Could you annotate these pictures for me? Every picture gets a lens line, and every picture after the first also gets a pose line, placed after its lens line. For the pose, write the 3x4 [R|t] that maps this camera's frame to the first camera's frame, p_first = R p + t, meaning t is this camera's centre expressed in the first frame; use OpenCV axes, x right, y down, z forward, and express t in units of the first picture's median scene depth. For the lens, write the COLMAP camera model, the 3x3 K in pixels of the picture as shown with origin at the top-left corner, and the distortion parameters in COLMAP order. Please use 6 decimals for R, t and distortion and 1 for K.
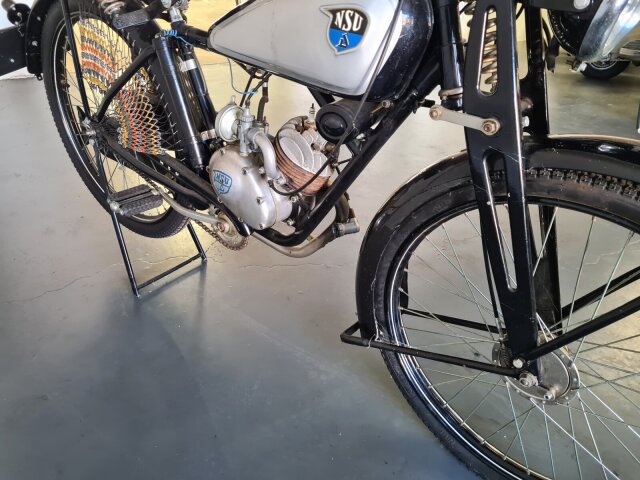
lens RADIAL K [[490.6, 0, 316.2], [0, 490.6, 236.2], [0, 0, 1]] dist [0.028079, -0.004813]
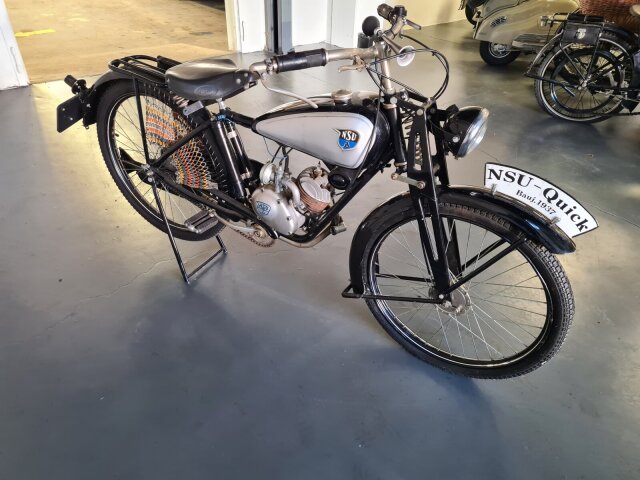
lens RADIAL K [[490.6, 0, 321.6], [0, 490.6, 242.4], [0, 0, 1]] dist [0.028079, -0.004813]
pose [[0.986297, -0.092565, 0.136565, -0.247109], [0.081054, 0.992855, 0.087578, -0.133022], [-0.143696, -0.075309, 0.986752, -0.676965]]
